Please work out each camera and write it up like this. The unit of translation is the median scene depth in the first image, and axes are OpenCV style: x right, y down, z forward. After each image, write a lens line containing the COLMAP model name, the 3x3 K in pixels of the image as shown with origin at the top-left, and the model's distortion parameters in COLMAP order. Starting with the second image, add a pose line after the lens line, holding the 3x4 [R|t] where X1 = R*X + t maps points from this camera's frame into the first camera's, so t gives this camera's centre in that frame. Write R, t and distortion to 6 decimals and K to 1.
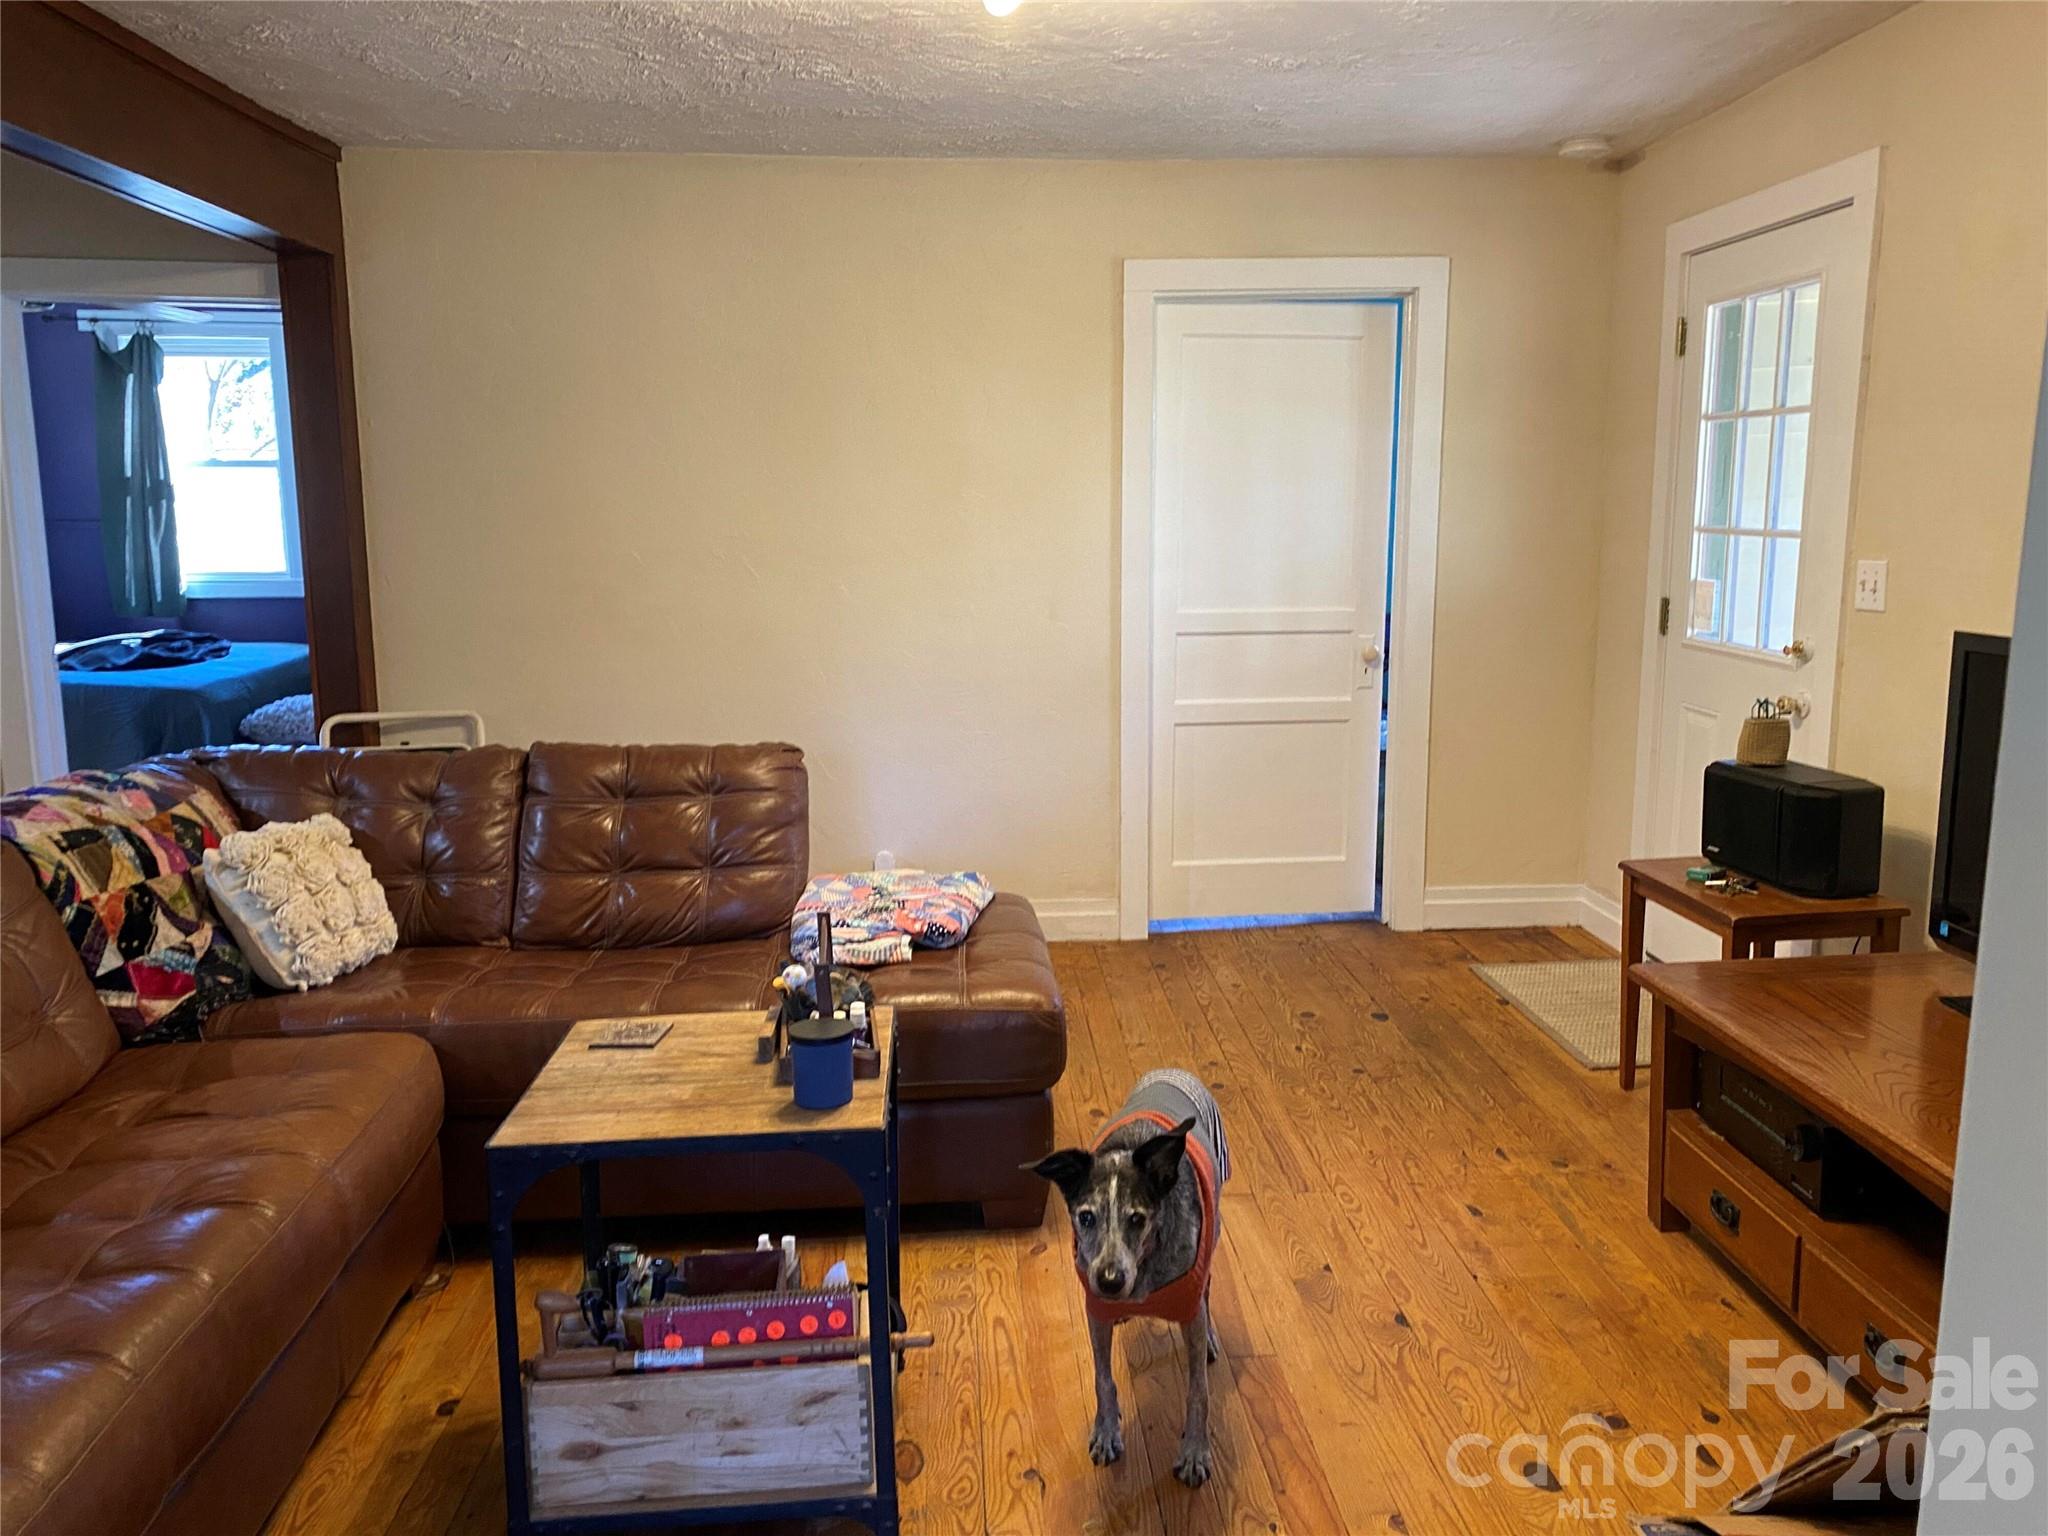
lens RADIAL K [[1557.6, 0, 1042.2], [0, 1557.6, 768.2], [0, 0, 1]] dist [0.012030, -0.008888]
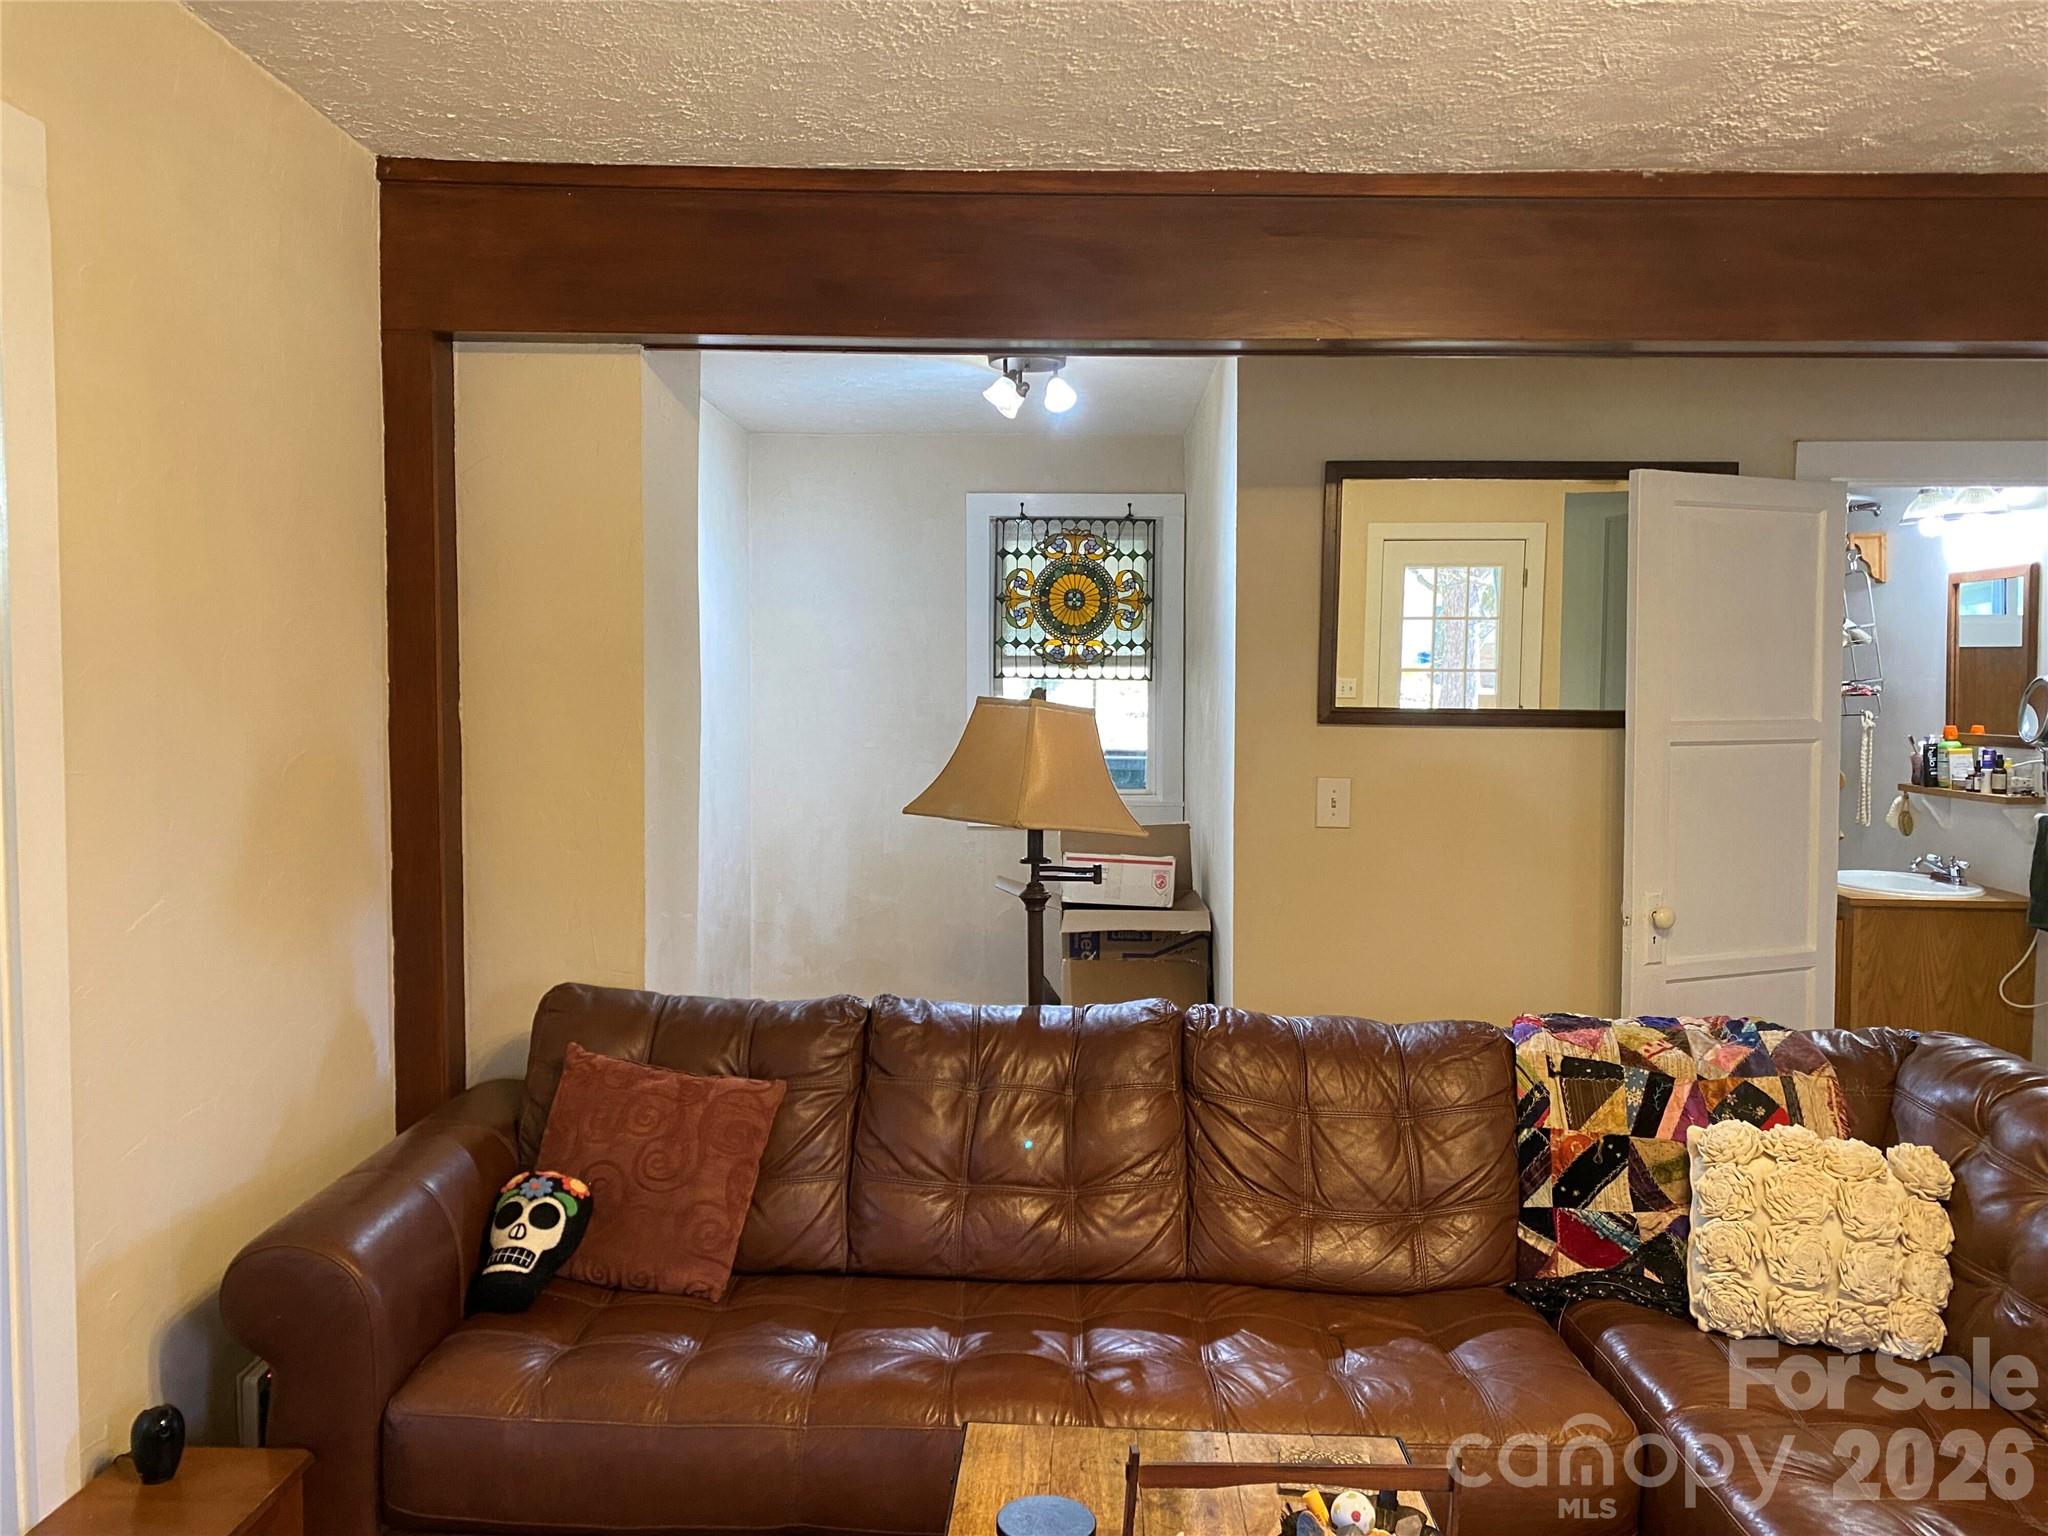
lens RADIAL K [[1557.6, 0, 1032.7], [0, 1557.6, 752.1], [0, 0, 1]] dist [0.012030, -0.008888]
pose [[-0.100715, 0.032262, -0.994392, 0.371899], [-0.180707, 0.982257, 0.050171, -0.135225], [0.978367, 0.184747, -0.093098, 0.732693]]
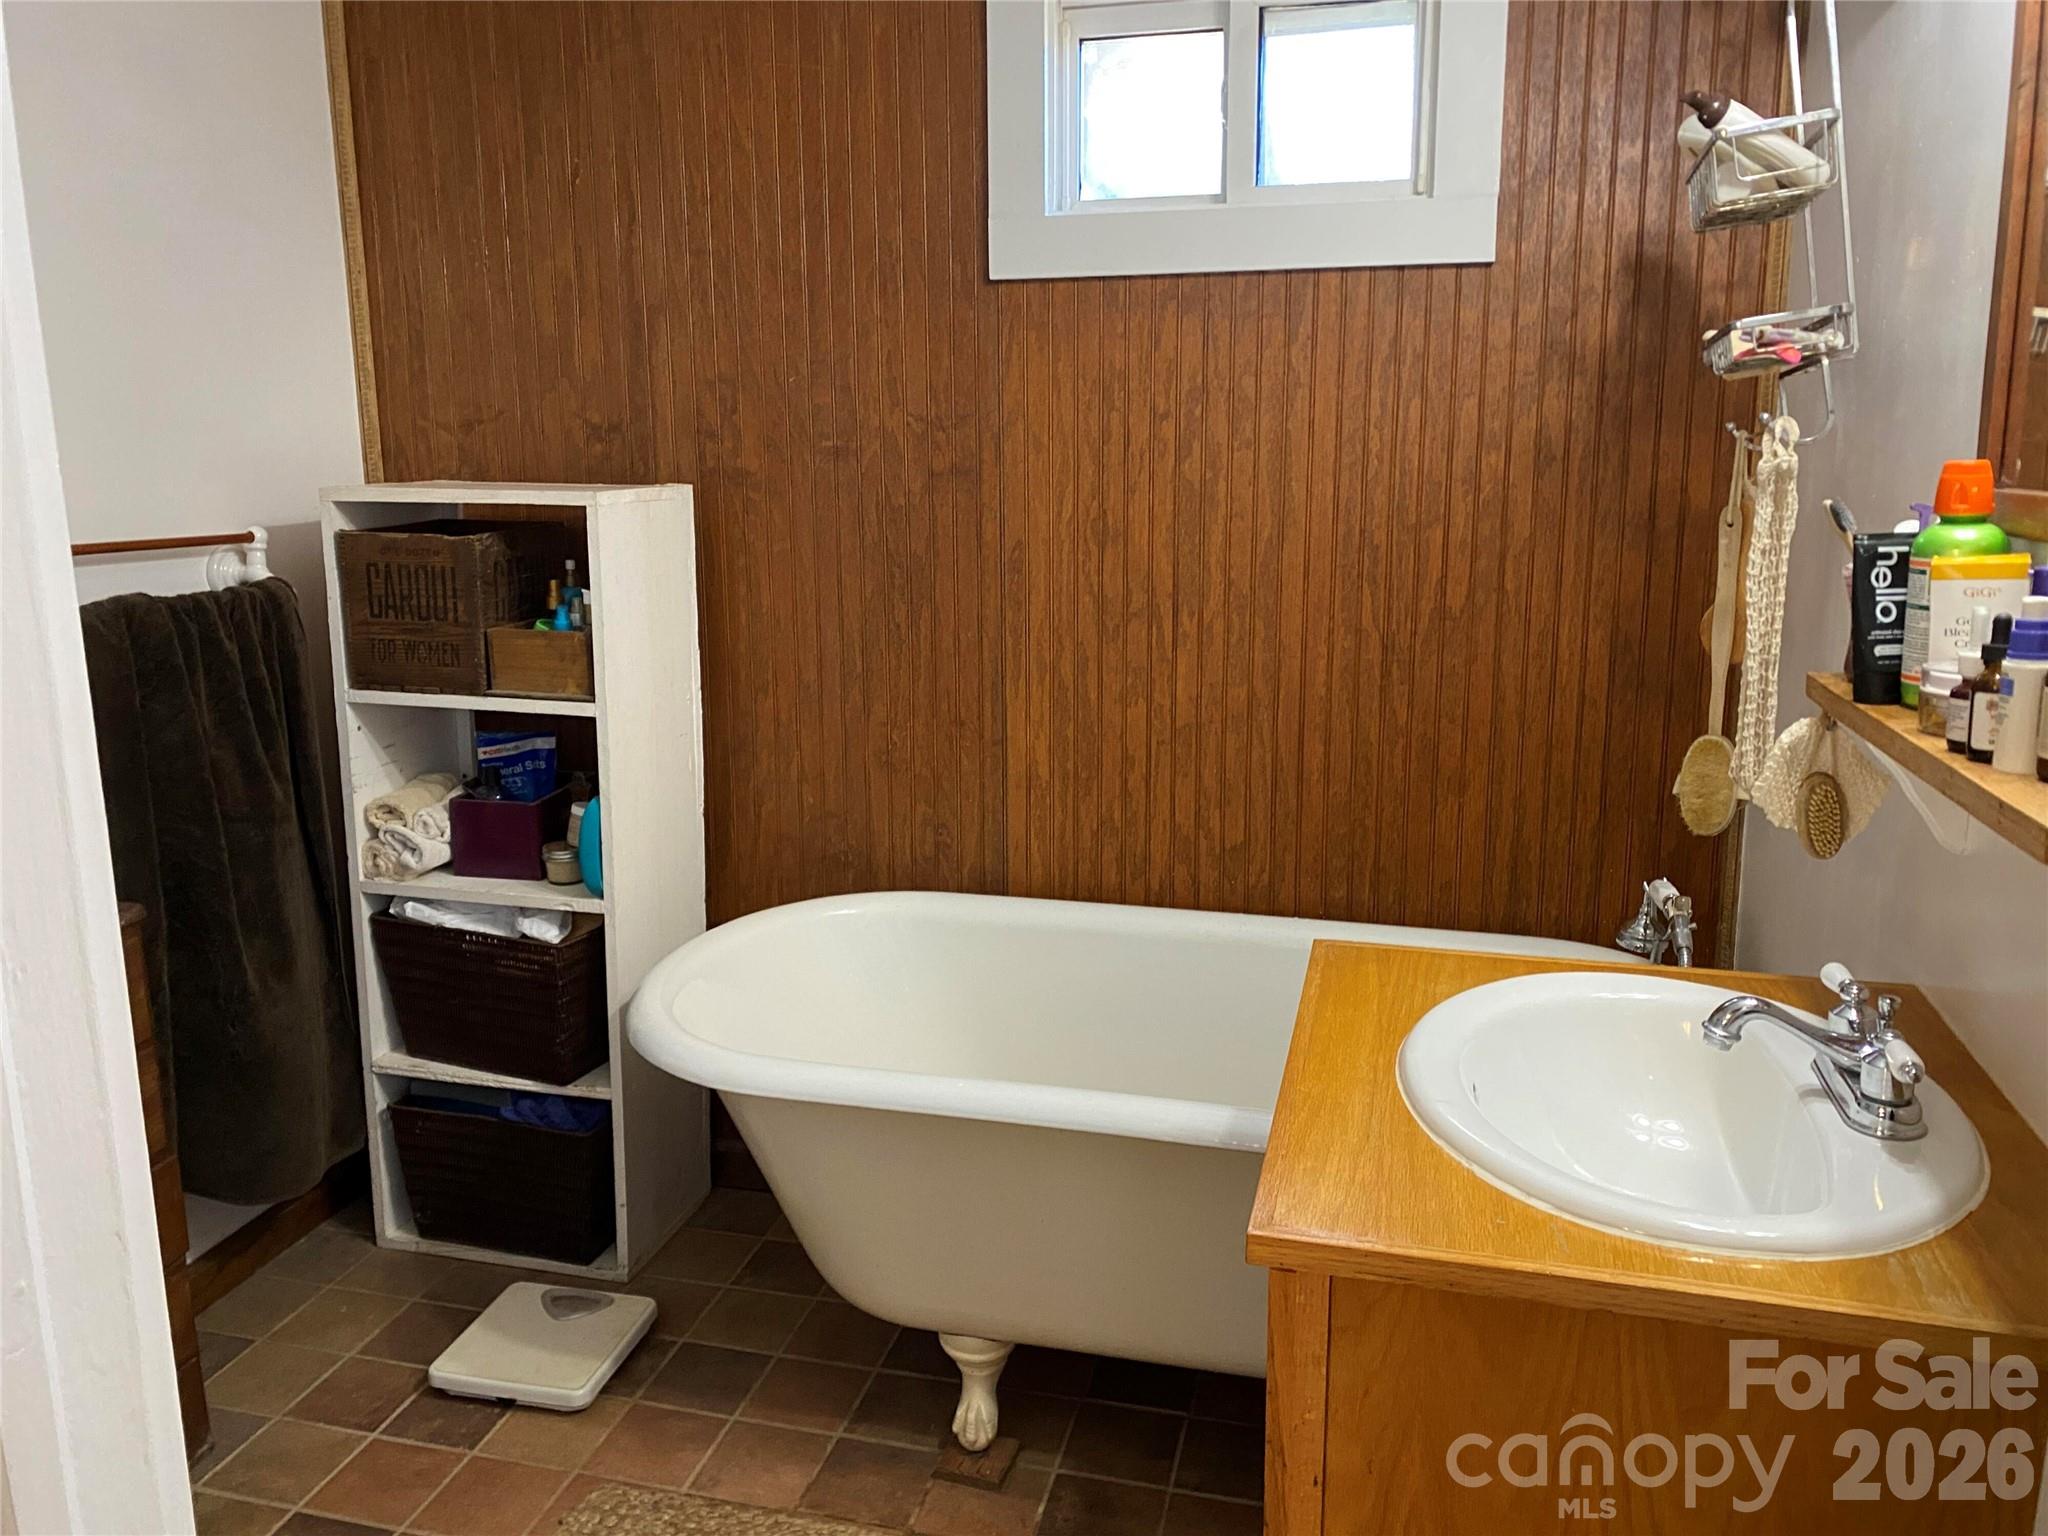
lens RADIAL K [[1557.6, 0, 1010.4], [0, 1557.6, 764.6], [0, 0, 1]] dist [0.012030, -0.008888]
pose [[-0.314678, 0.186997, -0.930596, -0.980248], [-0.163168, 0.955152, 0.247106, -0.247043], [0.935069, 0.229603, -0.270054, 1.465203]]
